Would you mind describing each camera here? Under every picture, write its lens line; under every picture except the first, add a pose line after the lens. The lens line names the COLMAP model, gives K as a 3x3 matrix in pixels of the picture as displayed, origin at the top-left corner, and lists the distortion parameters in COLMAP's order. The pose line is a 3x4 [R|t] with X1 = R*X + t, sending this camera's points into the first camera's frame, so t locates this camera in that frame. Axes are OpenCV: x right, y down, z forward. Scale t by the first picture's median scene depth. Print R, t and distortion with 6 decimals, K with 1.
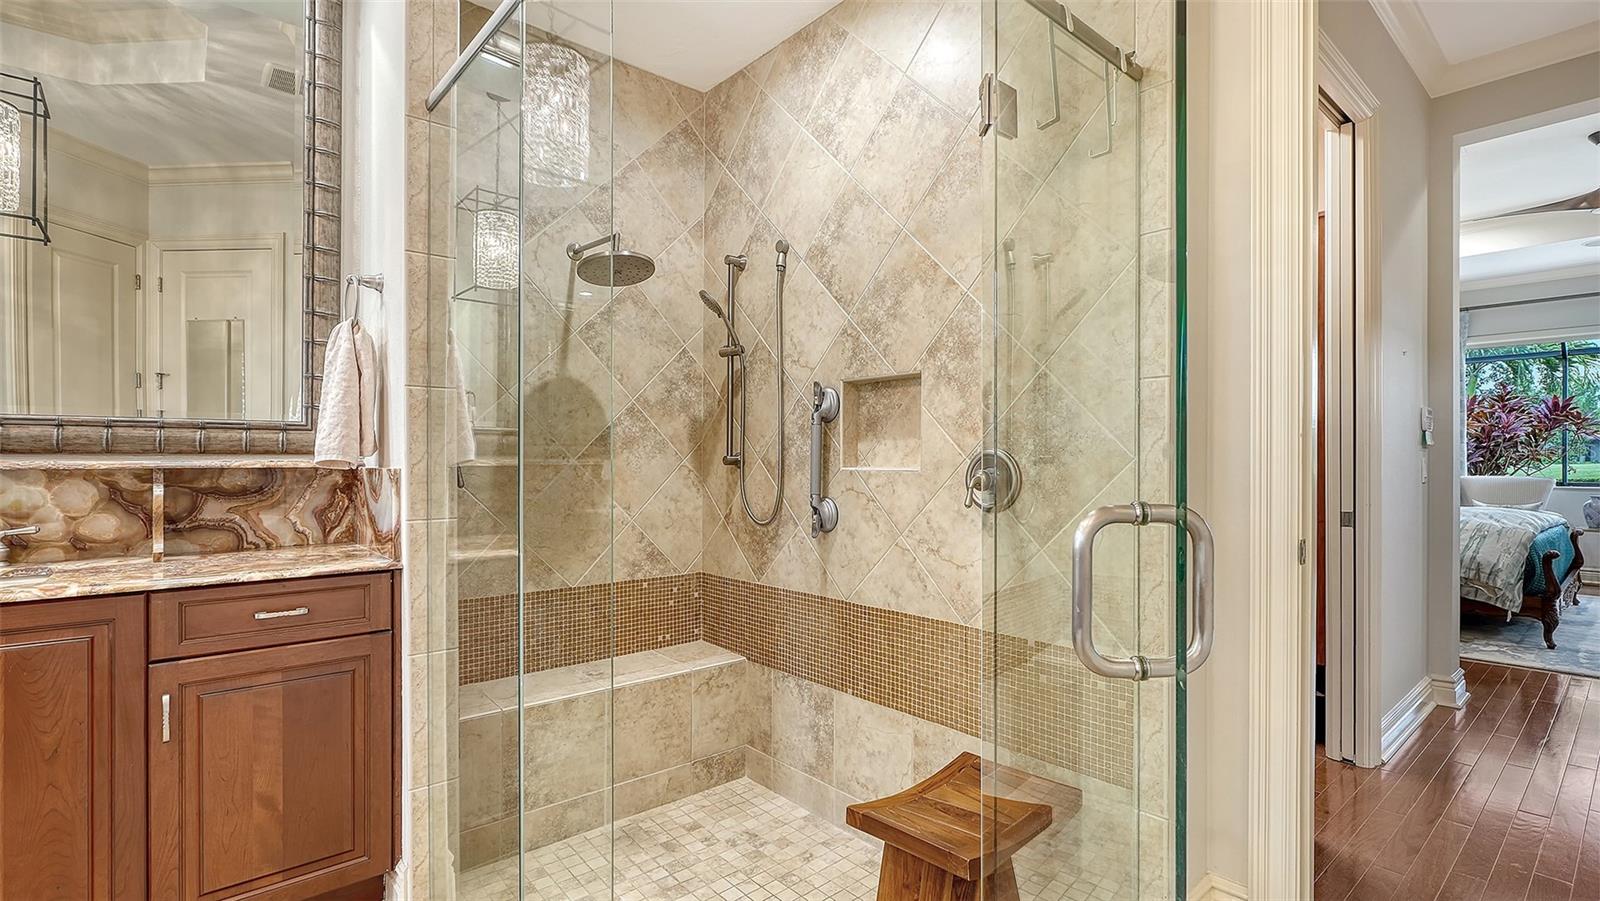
lens RADIAL K [[750.2, 0, 805.3], [0, 750.2, 466.1], [0, 0, 1]] dist [0.000608, -0.000222]
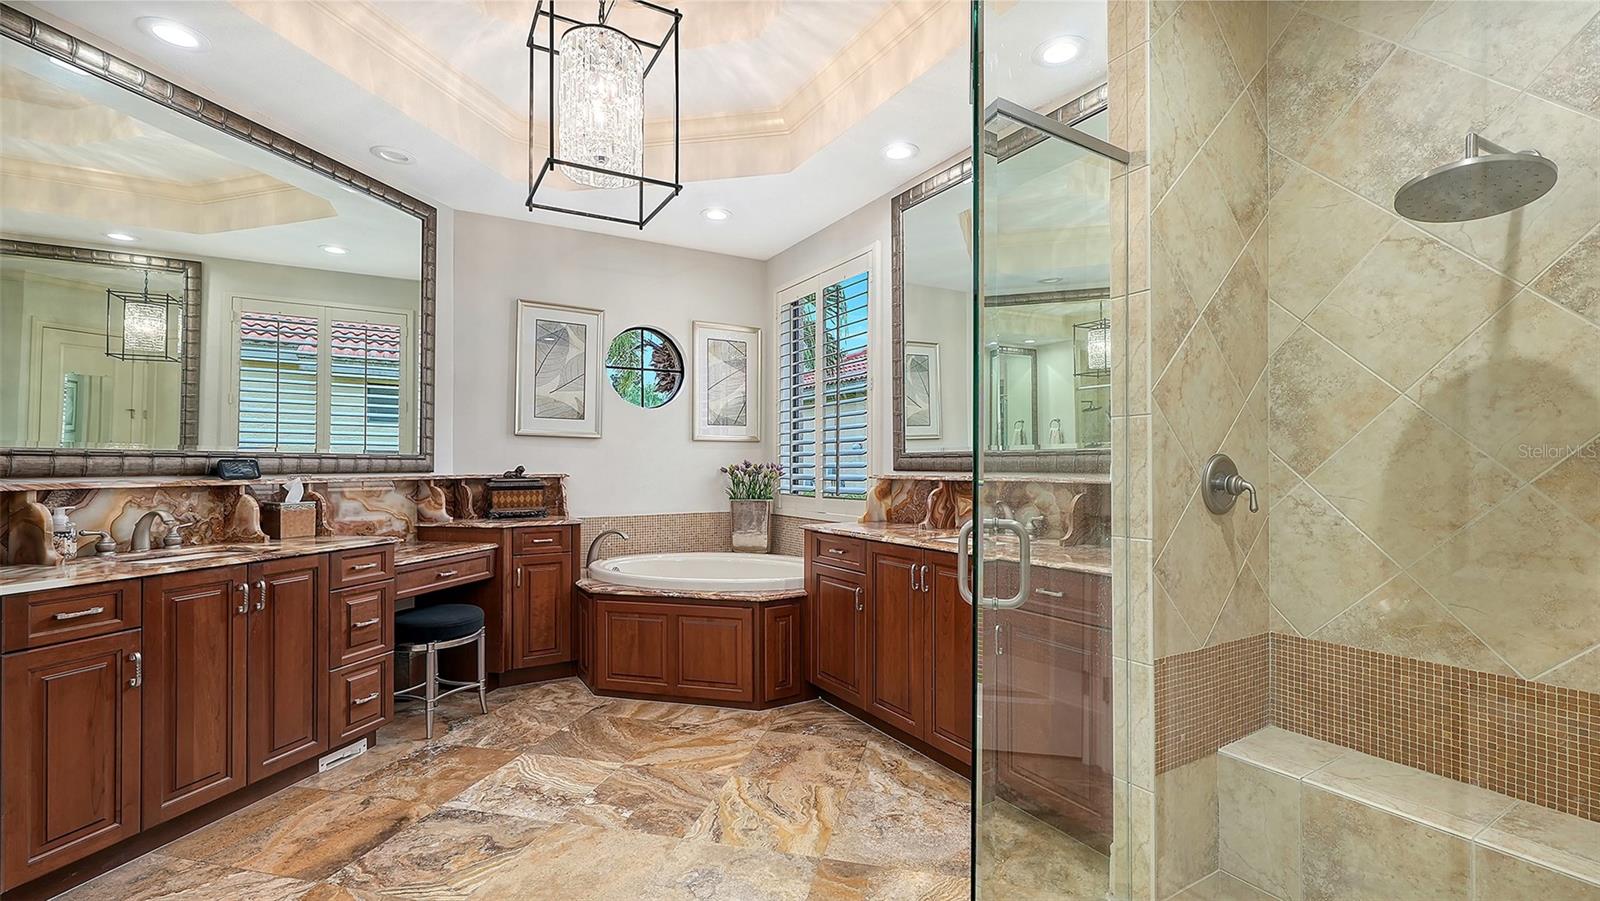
lens RADIAL K [[673.9, 0, 798.7], [0, 673.9, 458.3], [0, 0, 1]] dist [-0.000398, -0.000095]
pose [[-0.173091, -0.007930, -0.984874, 0.388034], [-0.002394, 0.999968, -0.007631, -0.025431], [0.984903, 0.001037, -0.173104, 0.500756]]
